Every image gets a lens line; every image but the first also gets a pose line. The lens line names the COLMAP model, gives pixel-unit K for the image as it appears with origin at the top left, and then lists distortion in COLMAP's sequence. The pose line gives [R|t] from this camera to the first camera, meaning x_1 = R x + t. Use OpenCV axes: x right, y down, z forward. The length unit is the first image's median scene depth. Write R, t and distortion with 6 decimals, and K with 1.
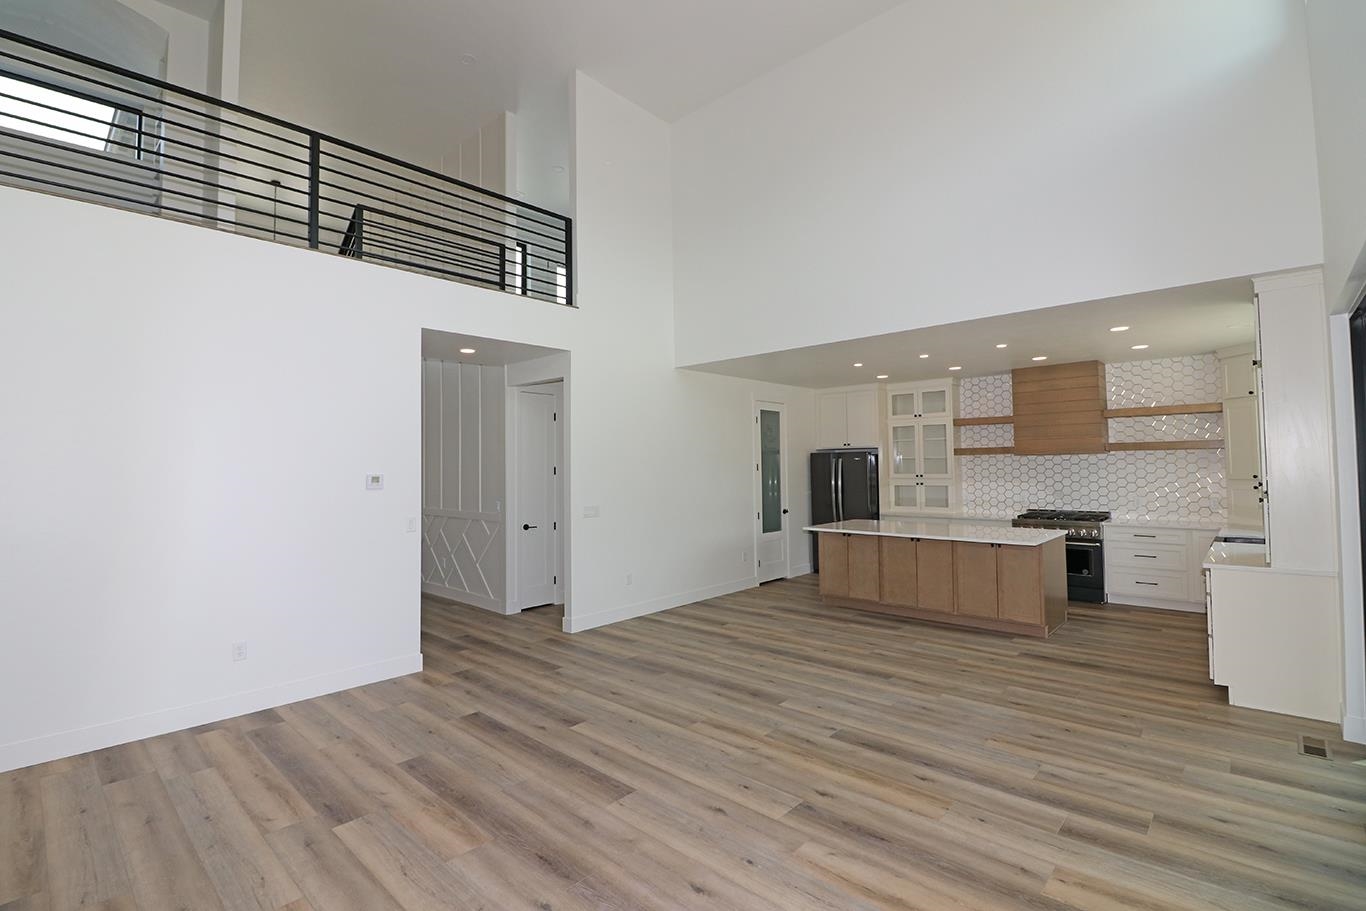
lens RADIAL K [[623.8, 0, 677.0], [0, 623.8, 441.5], [0, 0, 1]] dist [-0.000586, -0.013154]
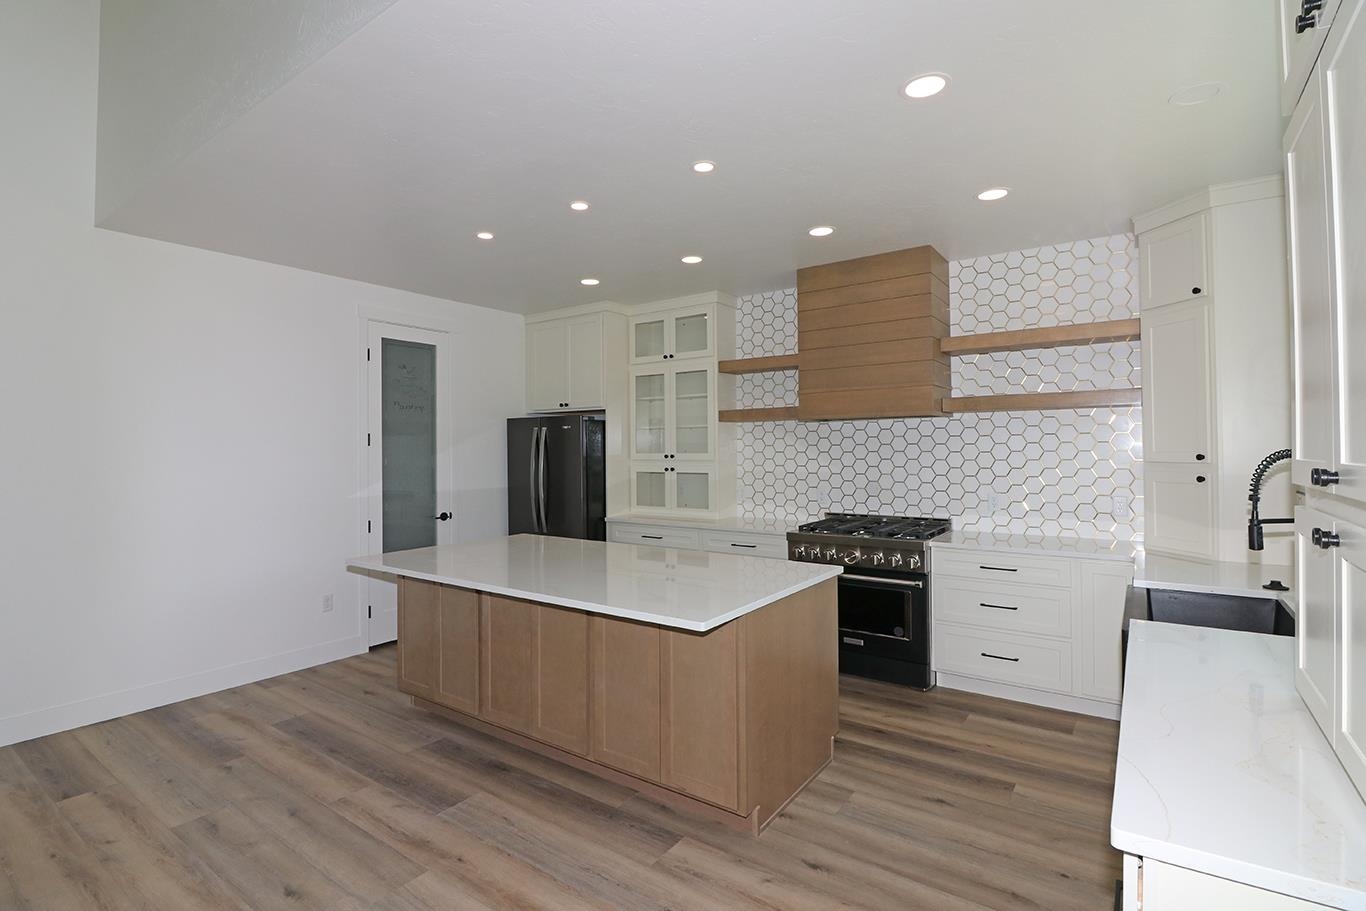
lens RADIAL K [[632.7, 0, 682.9], [0, 632.7, 439.0], [0, 0, 1]] dist [-0.001800, -0.012193]
pose [[0.992719, 0.005024, 0.120349, 0.357654], [-0.008085, 0.999656, 0.024959, 0.025205], [-0.120182, -0.025750, 0.992418, 0.425066]]
